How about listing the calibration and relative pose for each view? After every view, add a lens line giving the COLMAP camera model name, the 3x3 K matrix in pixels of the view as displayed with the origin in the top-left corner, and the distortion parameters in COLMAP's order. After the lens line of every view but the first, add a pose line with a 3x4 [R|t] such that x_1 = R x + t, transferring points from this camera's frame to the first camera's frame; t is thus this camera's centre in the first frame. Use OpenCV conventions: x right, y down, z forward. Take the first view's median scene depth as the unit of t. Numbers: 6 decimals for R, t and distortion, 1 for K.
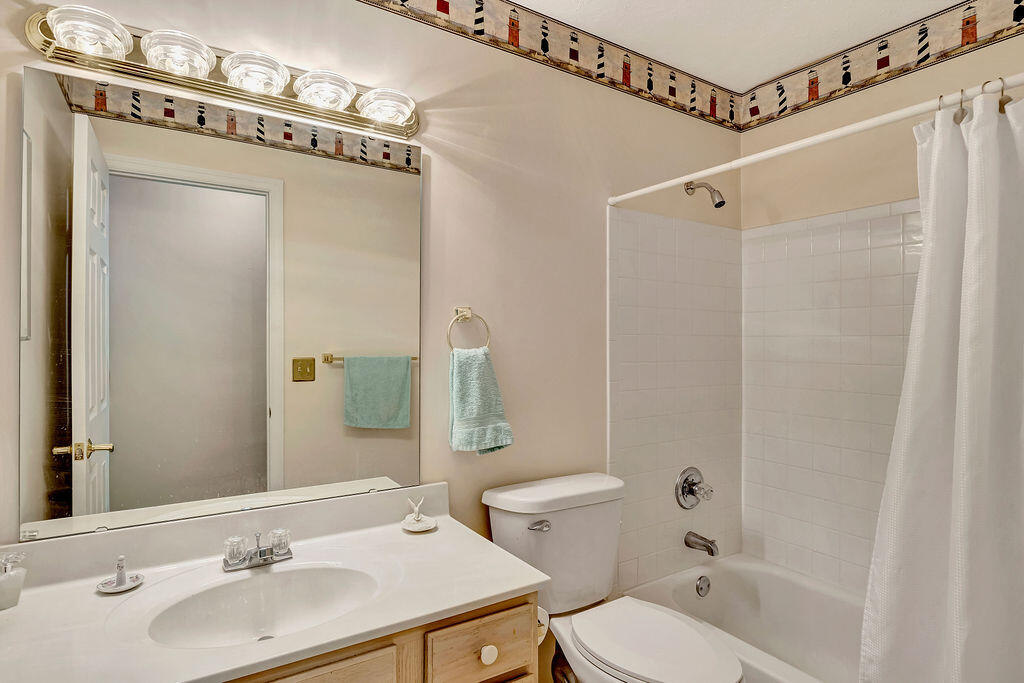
lens RADIAL K [[570.2, 0, 512.4], [0, 570.2, 344.4], [0, 0, 1]] dist [-0.004895, -0.002212]
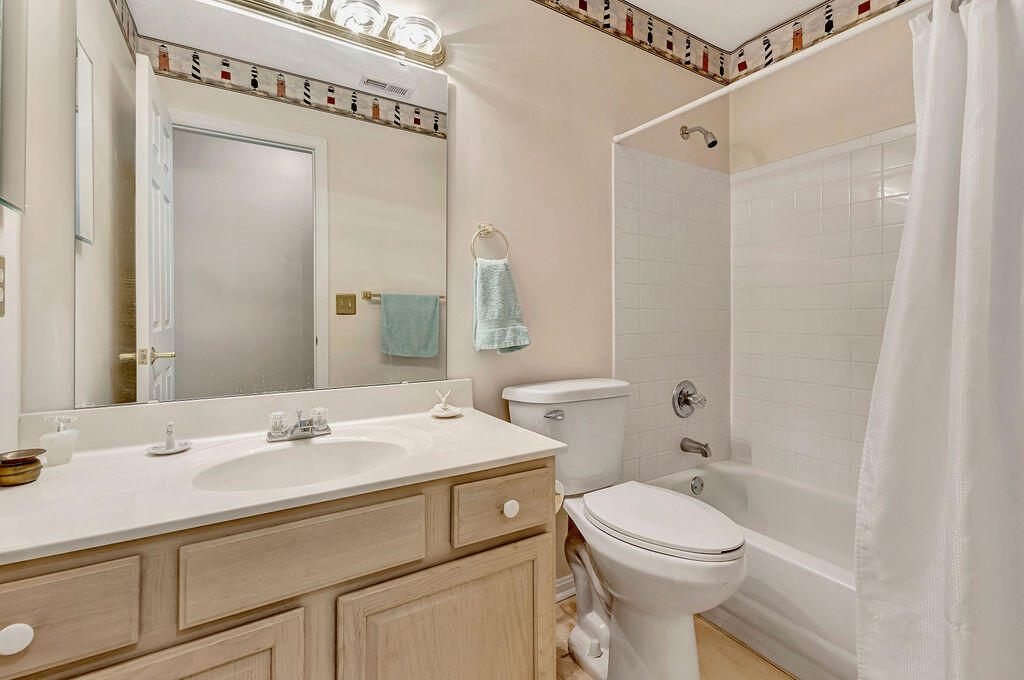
lens RADIAL K [[468.3, 0, 517.5], [0, 468.3, 333.9], [0, 0, 1]] dist [0.012463, -0.001675]
pose [[0.999932, -0.002298, -0.011469, -0.012113], [0.002320, 0.999995, 0.001907, 0.142623], [0.011465, -0.001934, 0.999932, 0.076602]]
